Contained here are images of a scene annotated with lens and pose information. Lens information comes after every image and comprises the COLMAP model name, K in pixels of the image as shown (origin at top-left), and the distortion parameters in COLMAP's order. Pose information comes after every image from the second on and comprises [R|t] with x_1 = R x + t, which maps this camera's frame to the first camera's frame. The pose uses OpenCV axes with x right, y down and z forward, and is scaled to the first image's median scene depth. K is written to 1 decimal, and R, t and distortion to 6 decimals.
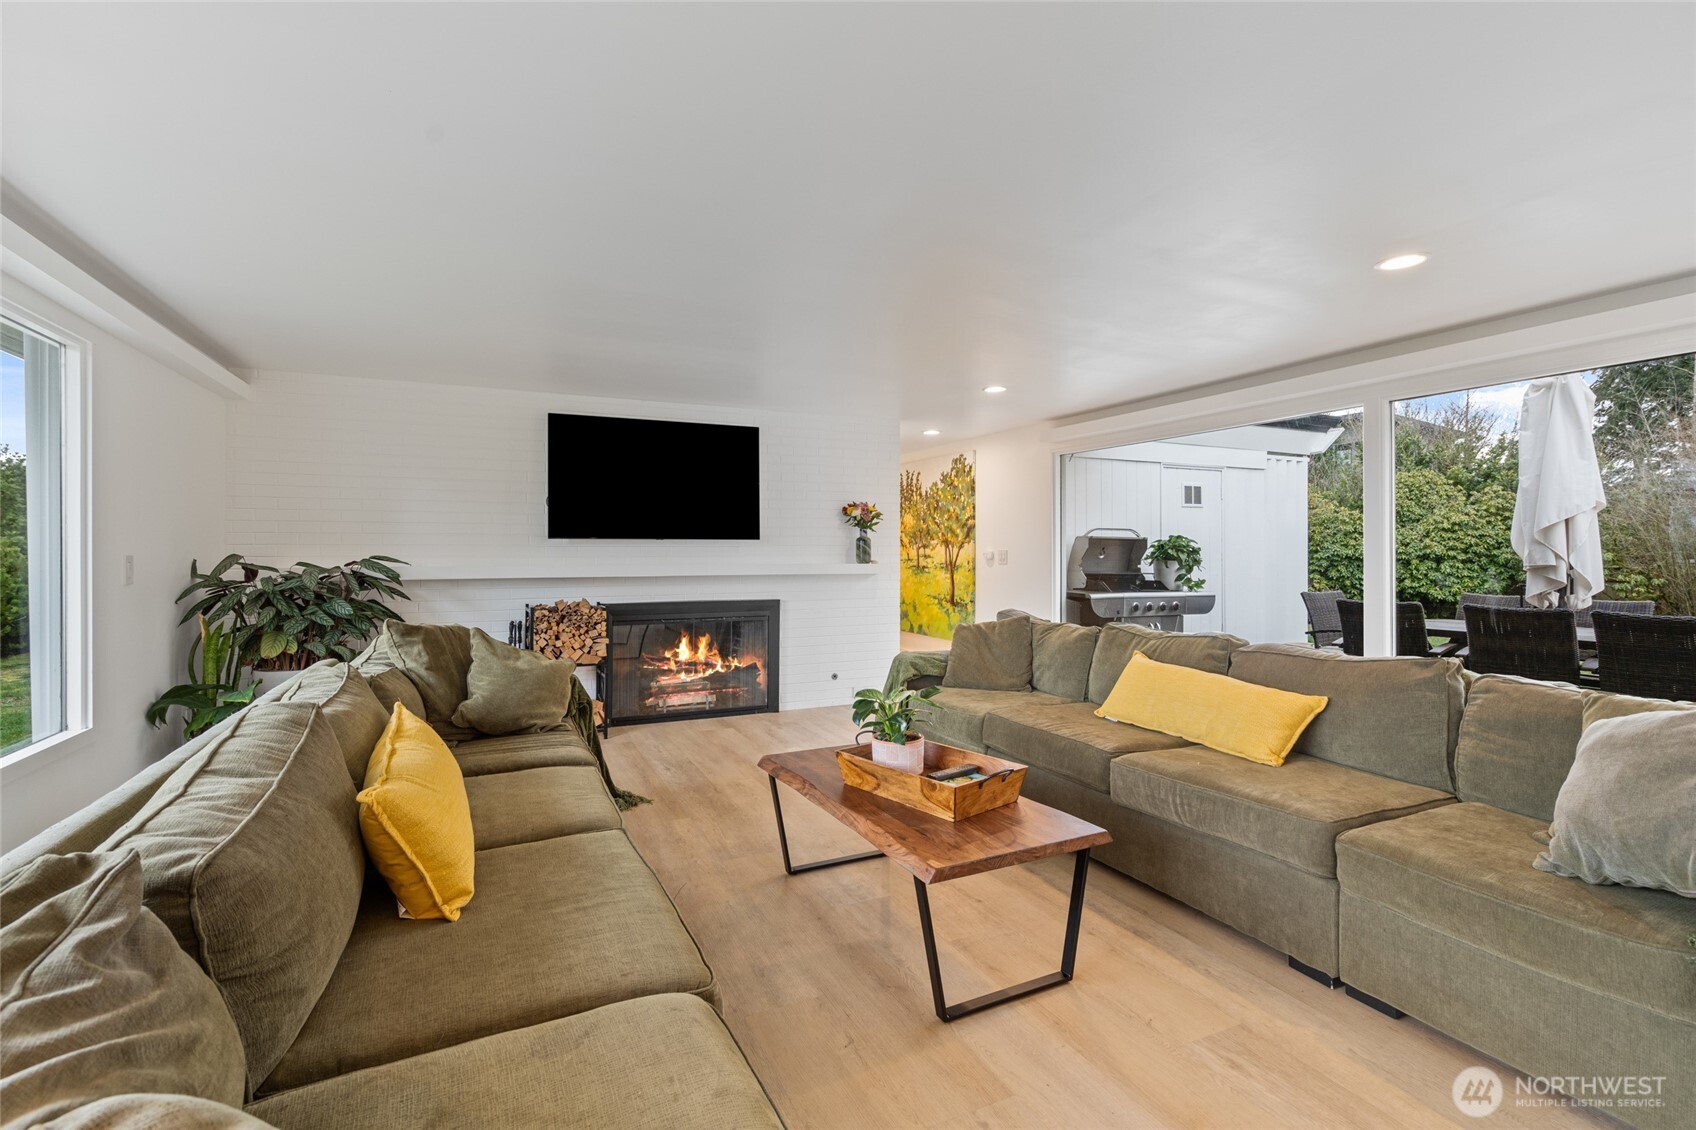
lens RADIAL K [[763.4, 0, 849.0], [0, 763.4, 549.3], [0, 0, 1]] dist [-0.000749, 0.000413]
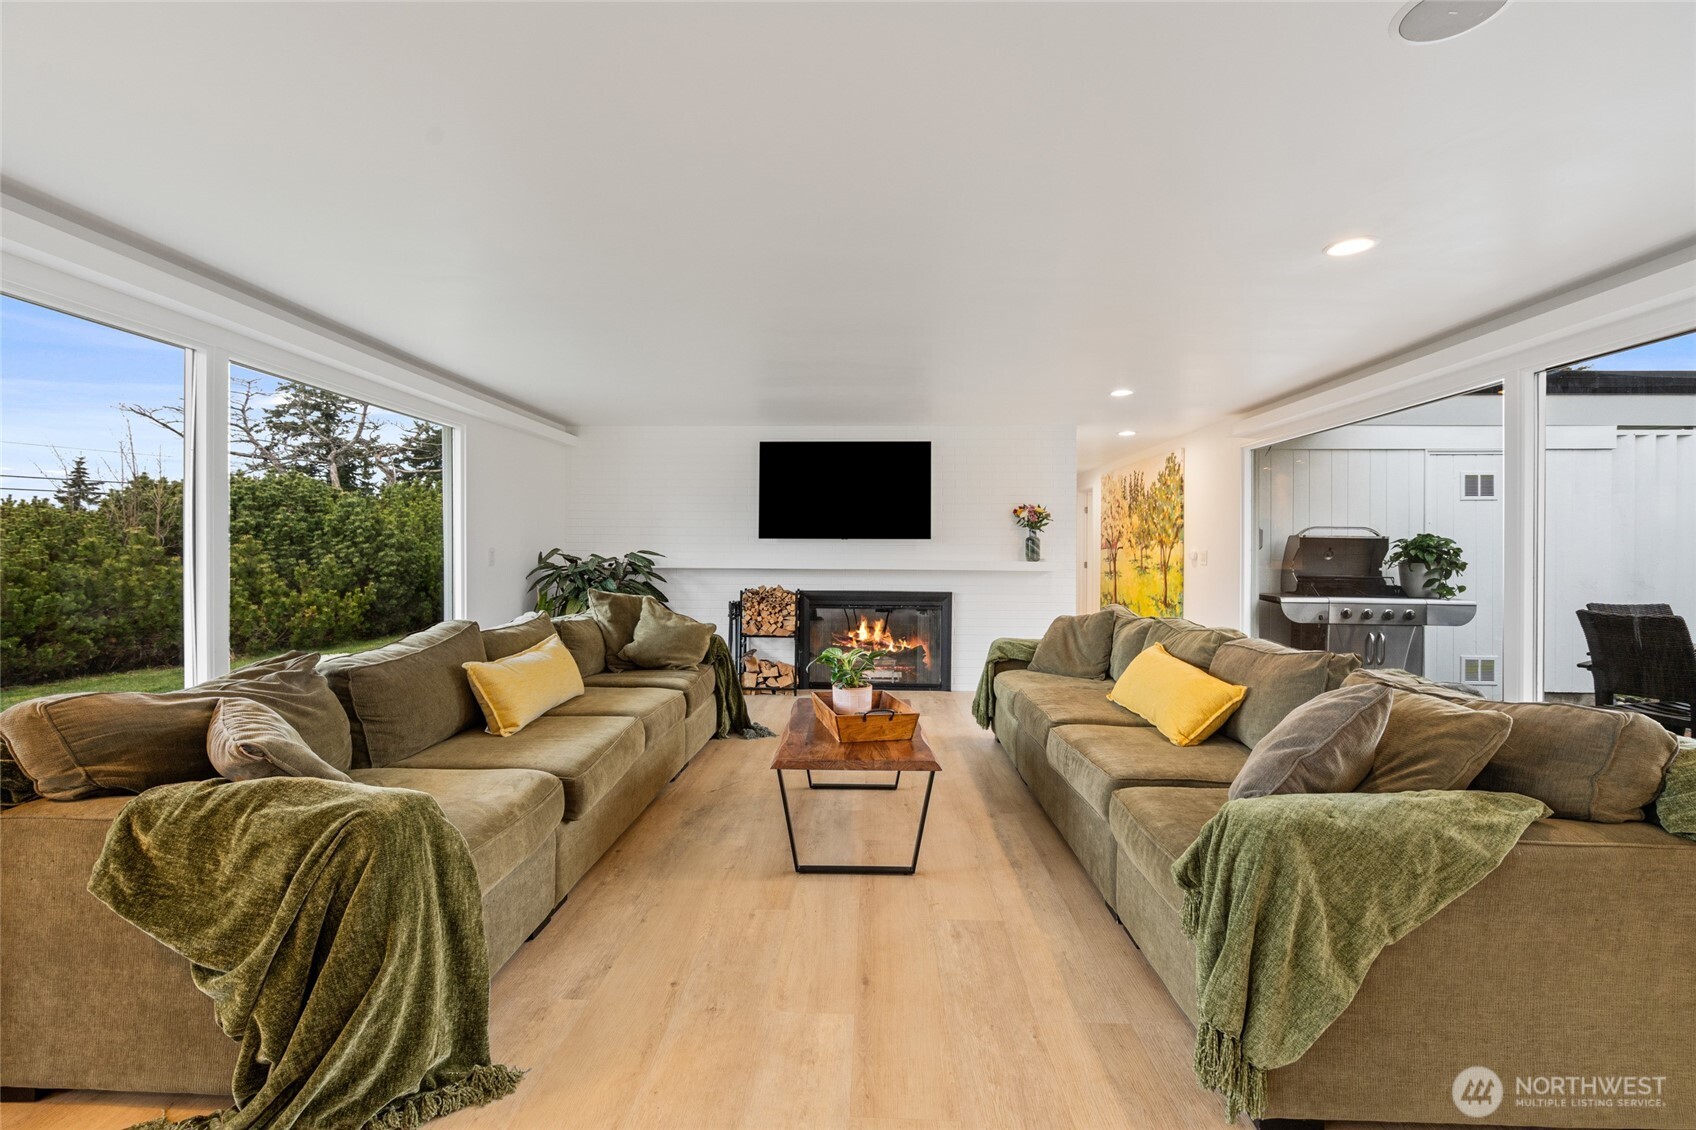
lens RADIAL K [[763.4, 0, 849.0], [0, 763.4, 549.3], [0, 0, 1]] dist [-0.000749, 0.000413]
pose [[0.890338, 0.003314, -0.455288, 0.296104], [-0.005633, 0.999977, -0.003736, 0.007336], [0.455265, 0.005891, 0.890336, -0.077914]]
